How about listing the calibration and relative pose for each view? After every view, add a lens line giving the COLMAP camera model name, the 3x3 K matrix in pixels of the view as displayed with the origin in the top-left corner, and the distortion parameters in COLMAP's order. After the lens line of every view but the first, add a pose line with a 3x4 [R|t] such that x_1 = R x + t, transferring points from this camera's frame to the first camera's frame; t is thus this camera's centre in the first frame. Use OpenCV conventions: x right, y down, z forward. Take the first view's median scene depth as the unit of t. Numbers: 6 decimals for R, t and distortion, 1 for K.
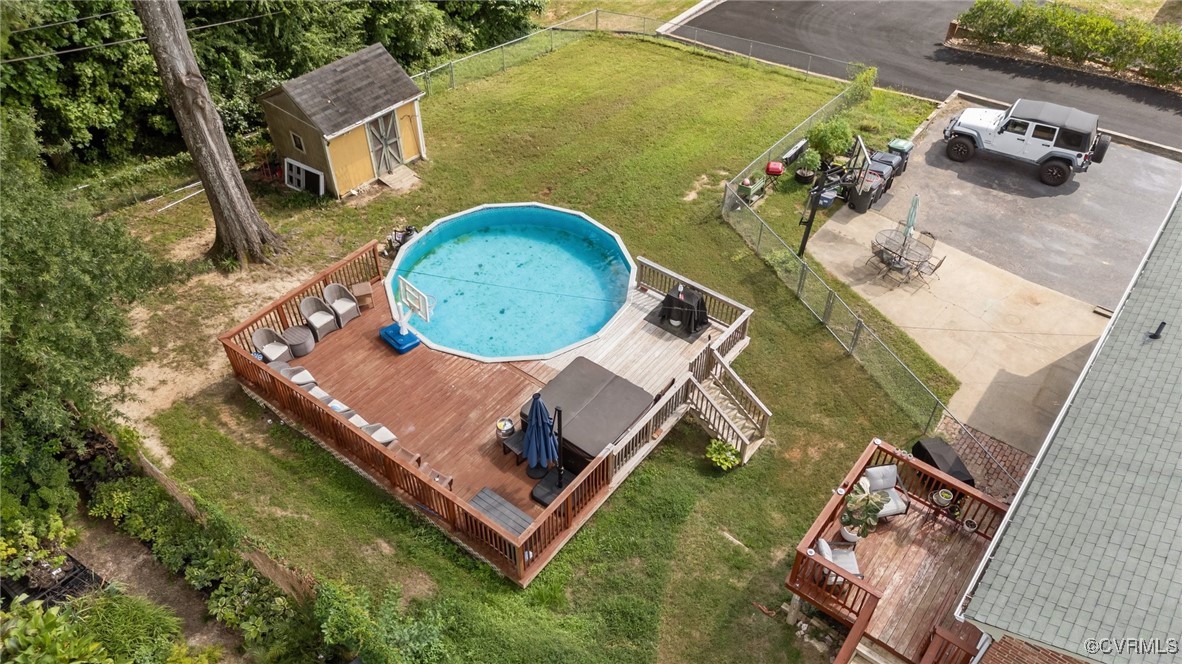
lens RADIAL K [[874.9, 0, 591.0], [0, 874.9, 332.0], [0, 0, 1]] dist [0.066043, -0.071030]
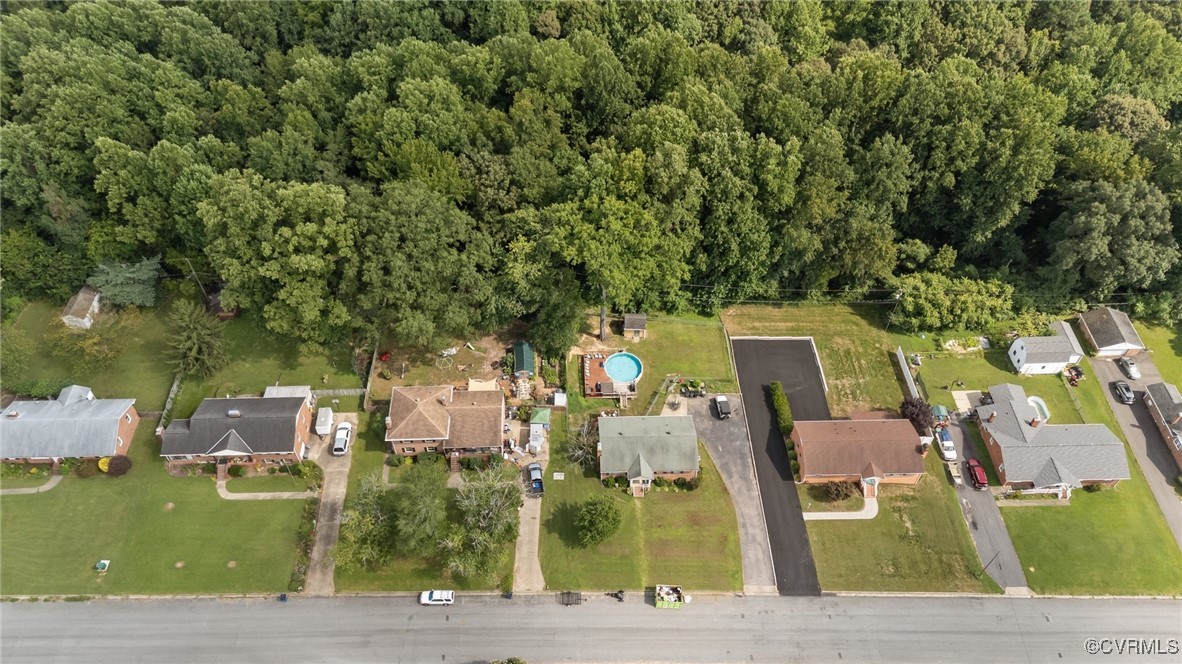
lens RADIAL K [[854.3, 0, 591.0], [0, 854.3, 332.0], [0, 0, 1]] dist [0.062540, -0.063810]
pose [[0.640151, 0.590271, -0.491718, 2.259000], [-0.541833, 0.800641, 0.255717, -1.469832], [0.544632, 0.102732, 0.832360, -3.673914]]
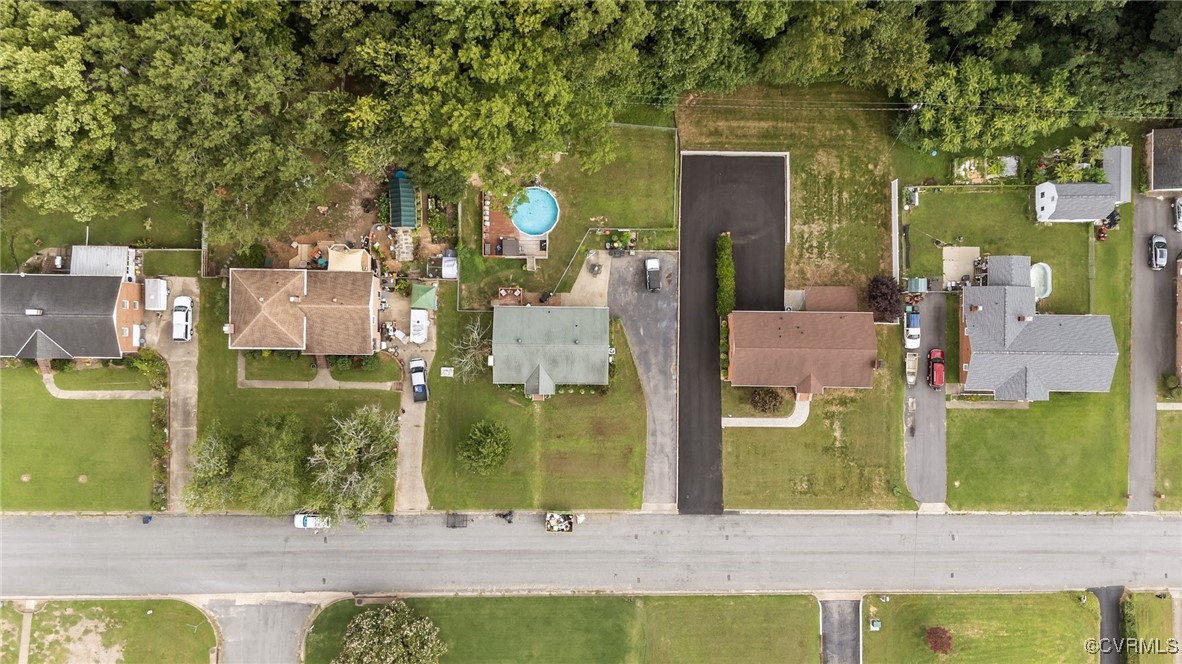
lens RADIAL K [[854.3, 0, 591.0], [0, 854.3, 332.0], [0, 0, 1]] dist [0.062540, -0.063810]
pose [[0.608553, 0.793467, -0.008537, 0.588308], [-0.564351, 0.440344, 0.698288, -2.836390], [0.557828, -0.420127, 0.715766, -2.198741]]
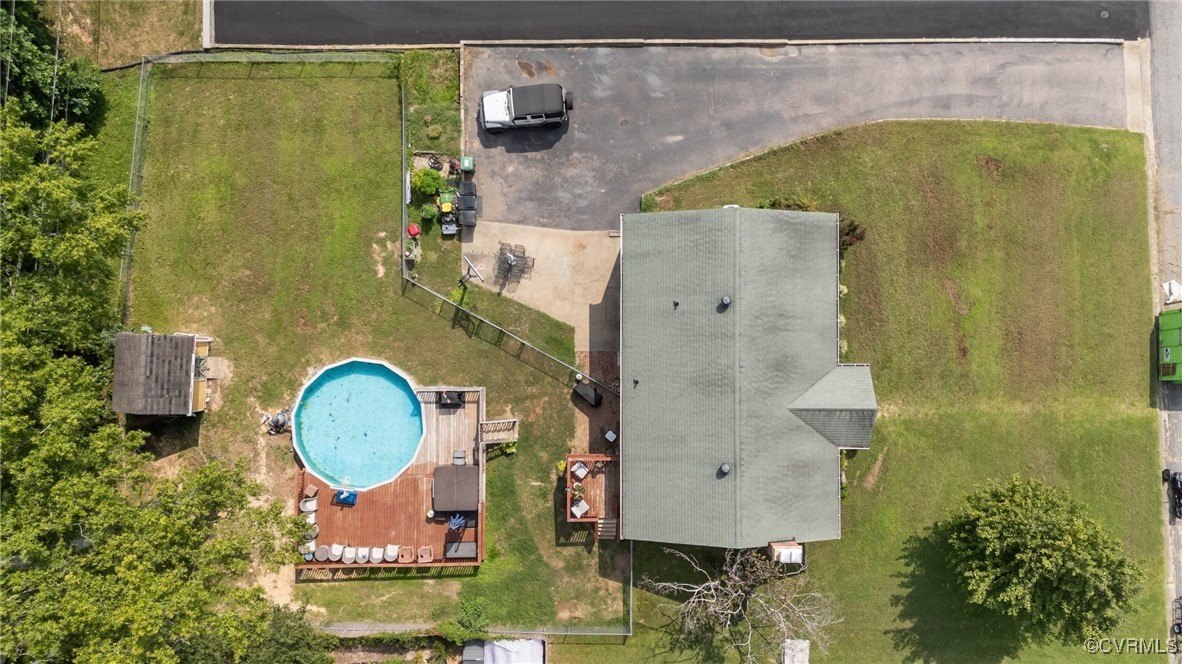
lens RADIAL K [[874.9, 0, 591.0], [0, 874.9, 332.0], [0, 0, 1]] dist [0.066043, -0.071030]
pose [[0.787397, -0.616242, 0.015858, 0.330462], [0.422194, 0.557842, 0.714538, -1.102945], [-0.449174, -0.555930, 0.699417, -0.354478]]
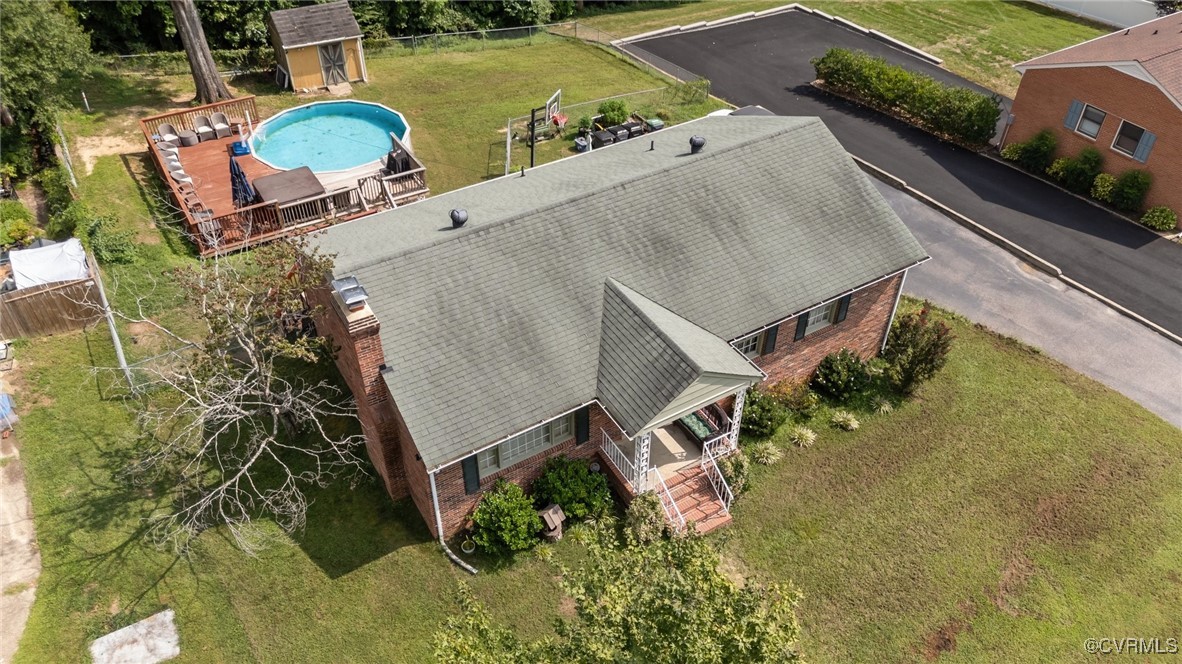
lens RADIAL K [[868.6, 0, 591.0], [0, 868.6, 332.0], [0, 0, 1]] dist [0.055868, -0.066988]
pose [[0.936045, 0.229783, -0.266495, 0.727121], [-0.247172, 0.968404, -0.033176, 0.183865], [0.250451, 0.096925, 0.963265, -0.318019]]
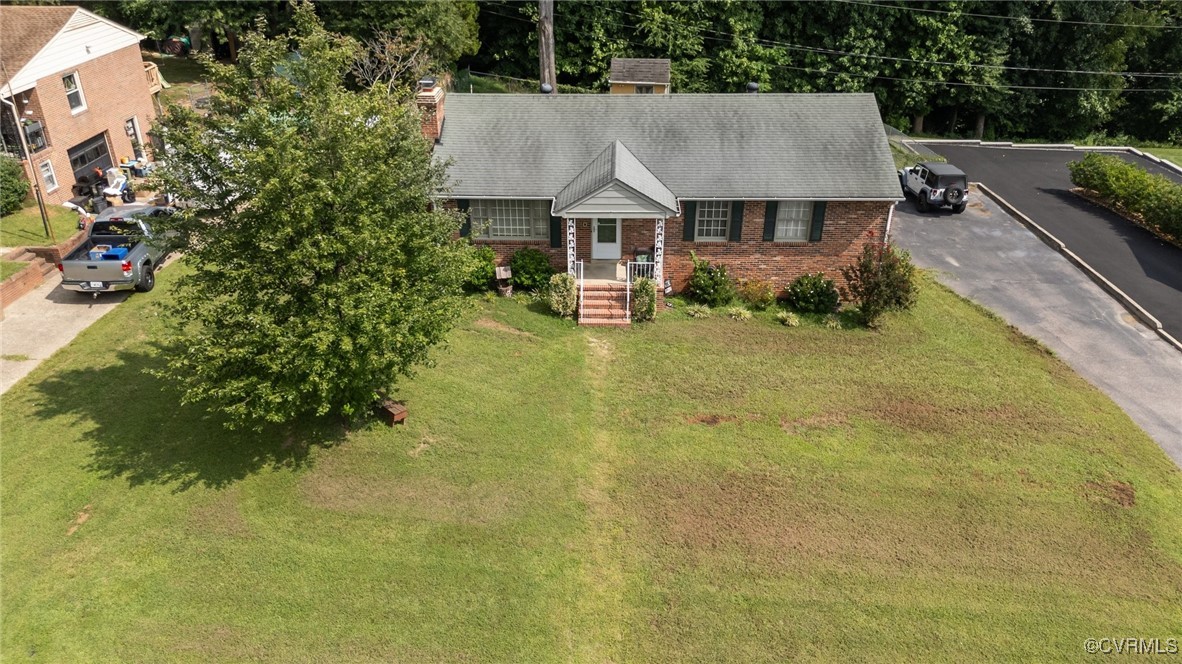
lens RADIAL K [[868.6, 0, 591.0], [0, 868.6, 332.0], [0, 0, 1]] dist [0.055868, -0.066988]
pose [[0.592416, 0.375807, -0.712609, 1.332678], [-0.557872, 0.829510, -0.026320, 0.341808], [0.581225, 0.413137, 0.701067, -0.225778]]
